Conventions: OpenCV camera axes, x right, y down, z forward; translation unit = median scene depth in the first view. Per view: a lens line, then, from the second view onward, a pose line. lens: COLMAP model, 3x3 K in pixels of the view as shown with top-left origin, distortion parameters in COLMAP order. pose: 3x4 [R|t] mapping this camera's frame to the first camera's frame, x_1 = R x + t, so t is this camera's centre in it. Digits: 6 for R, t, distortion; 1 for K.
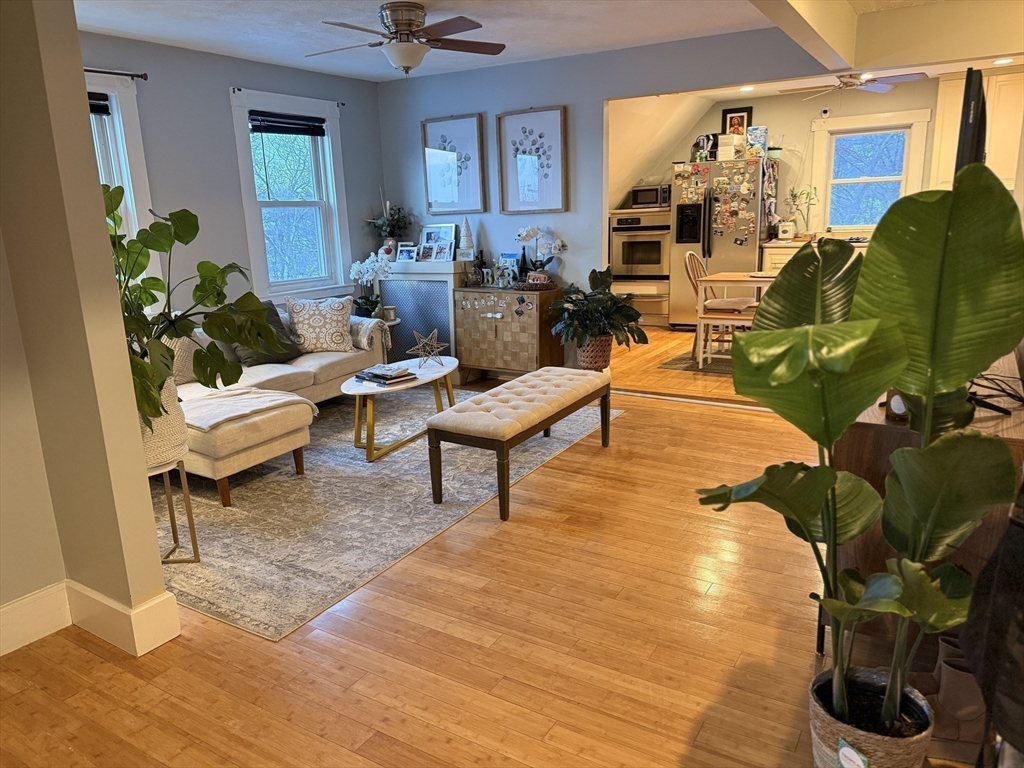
lens RADIAL K [[715.5, 0, 503.5], [0, 715.5, 385.2], [0, 0, 1]] dist [0.080568, -0.106324]
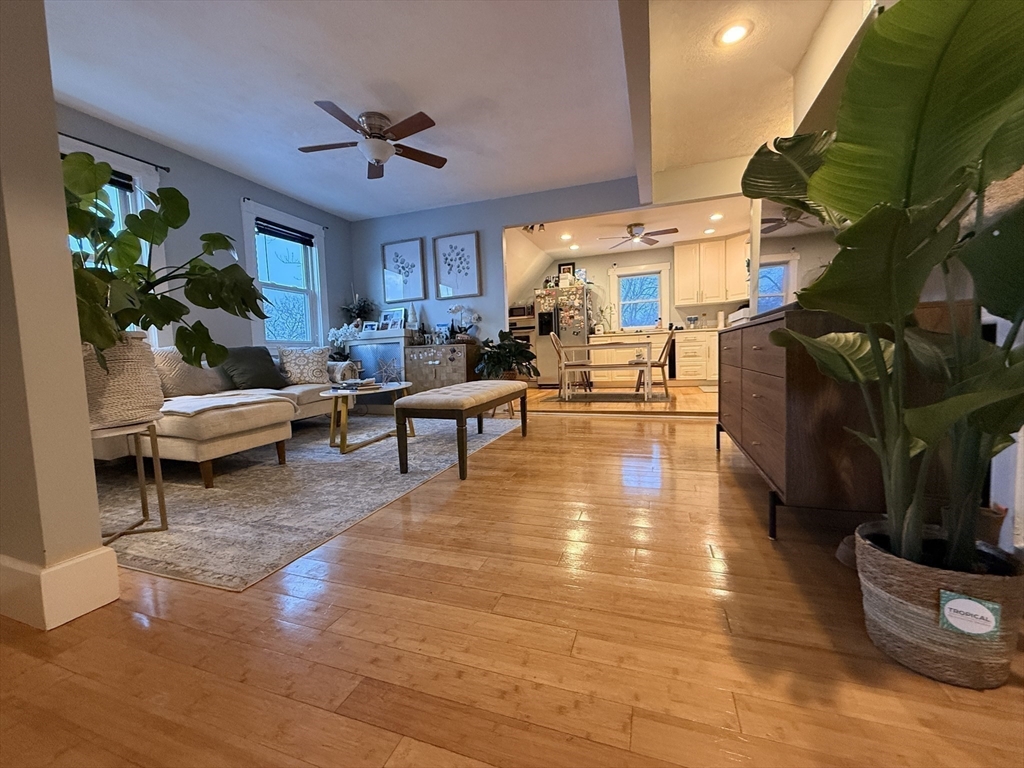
lens RADIAL K [[408.0, 0, 508.7], [0, 408.0, 383.9], [0, 0, 1]] dist [-0.002565, 0.001743]
pose [[0.977182, -0.015542, 0.211835, -0.042018], [0.051774, 0.984667, -0.166586, 0.093449], [-0.205998, 0.173753, 0.963003, 0.185157]]
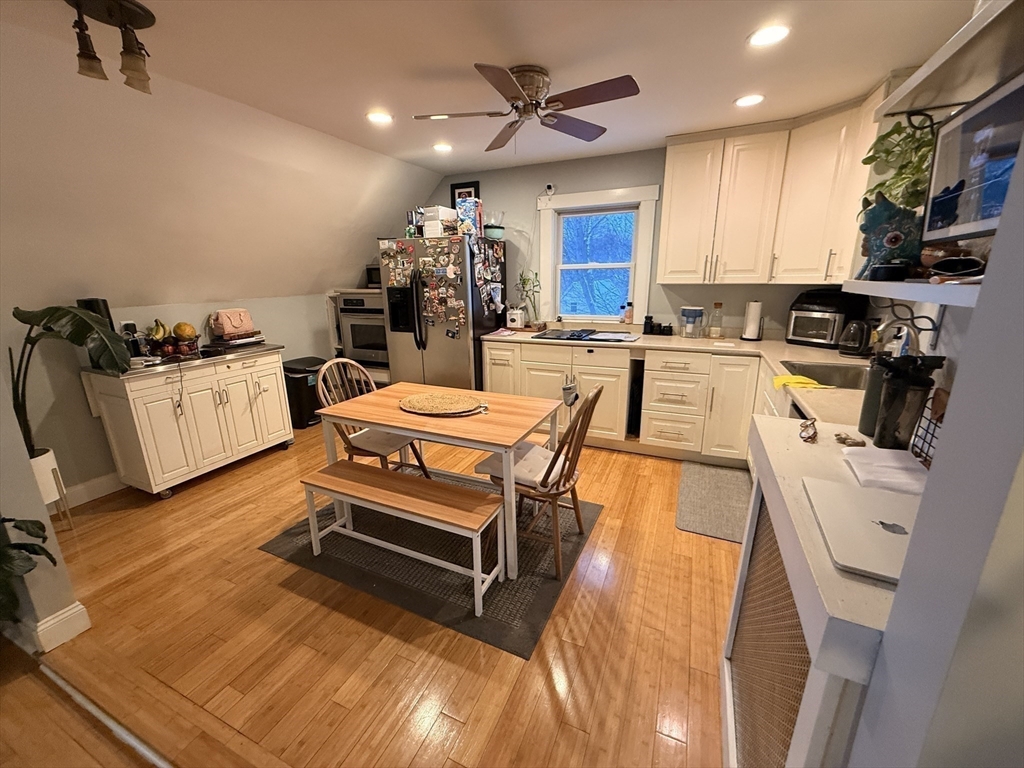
lens RADIAL K [[408.0, 0, 509.6], [0, 408.0, 385.3], [0, 0, 1]] dist [-0.002565, 0.001743]
pose [[0.990140, -0.009430, 0.139762, 0.447829], [0.006327, 0.999724, 0.022629, -0.203671], [-0.139937, -0.021522, 0.989926, 0.703264]]
